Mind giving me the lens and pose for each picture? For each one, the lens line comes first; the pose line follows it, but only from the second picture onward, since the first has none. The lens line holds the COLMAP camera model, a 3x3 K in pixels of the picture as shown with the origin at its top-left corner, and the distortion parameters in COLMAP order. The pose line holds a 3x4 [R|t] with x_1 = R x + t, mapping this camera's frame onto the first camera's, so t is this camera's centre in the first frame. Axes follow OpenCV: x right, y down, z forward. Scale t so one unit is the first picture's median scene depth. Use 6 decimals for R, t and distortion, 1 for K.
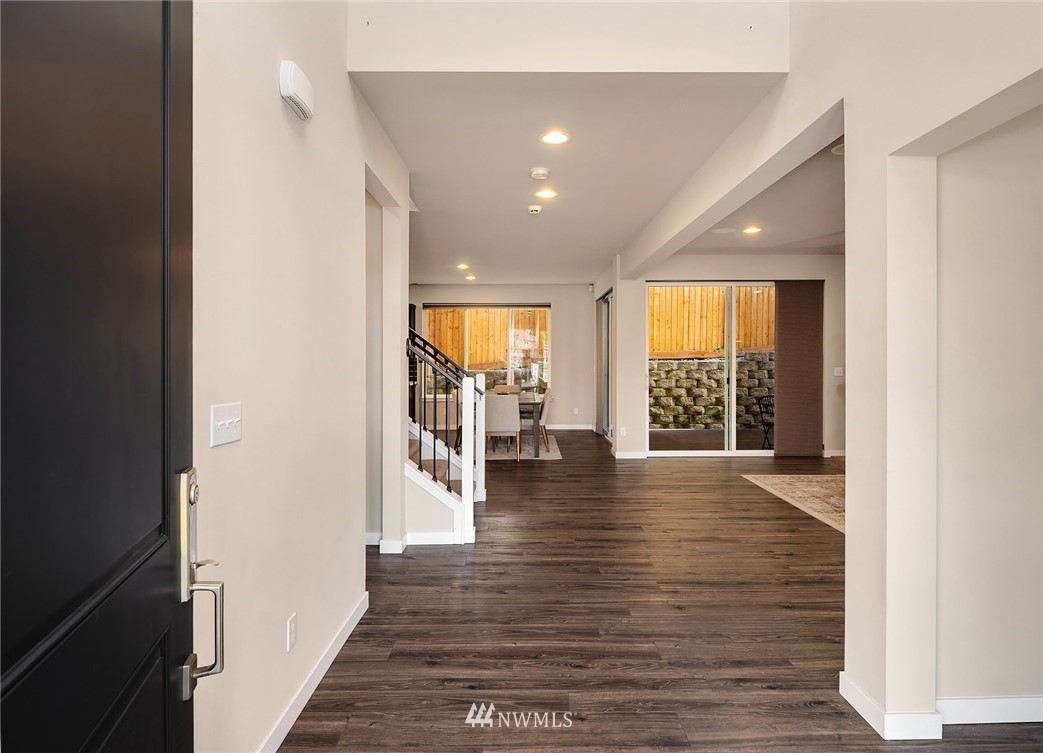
lens RADIAL K [[574.5, 0, 524.4], [0, 574.5, 357.8], [0, 0, 1]] dist [-0.000133, -0.000233]
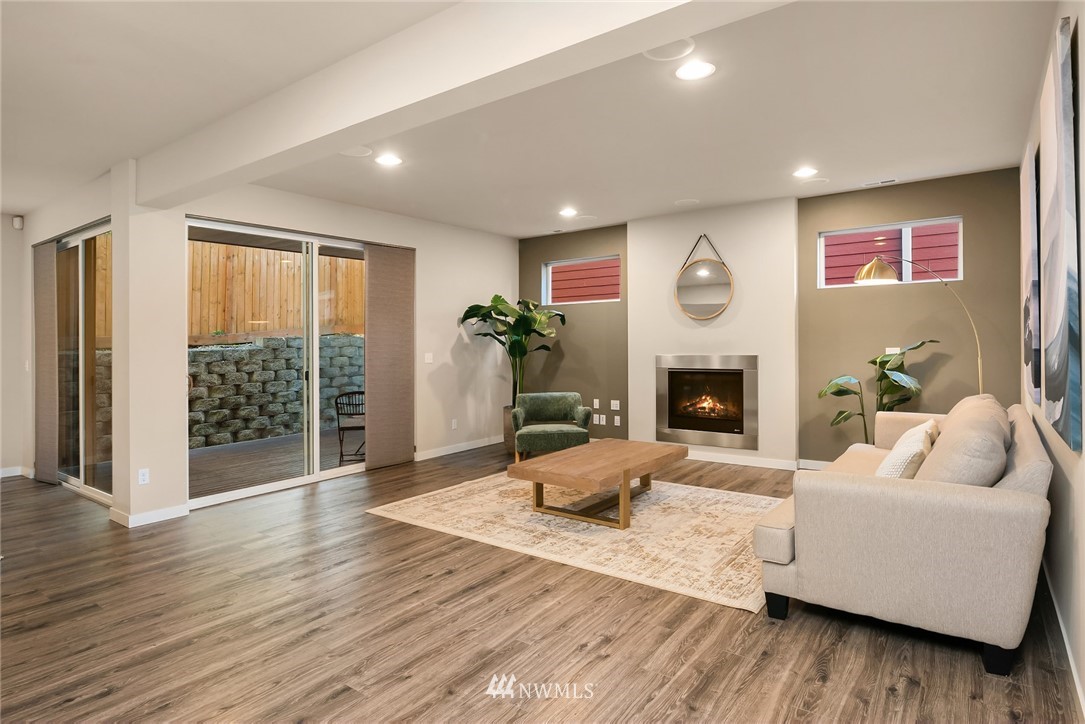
lens RADIAL K [[594.0, 0, 546.5], [0, 594.0, 337.2], [0, 0, 1]] dist [0.000705, -0.000856]
pose [[0.590620, 0.002023, 0.806948, -0.041514], [0.009877, 0.999904, -0.009736, 0.002503], [-0.806890, 0.013721, 0.590543, 0.227484]]
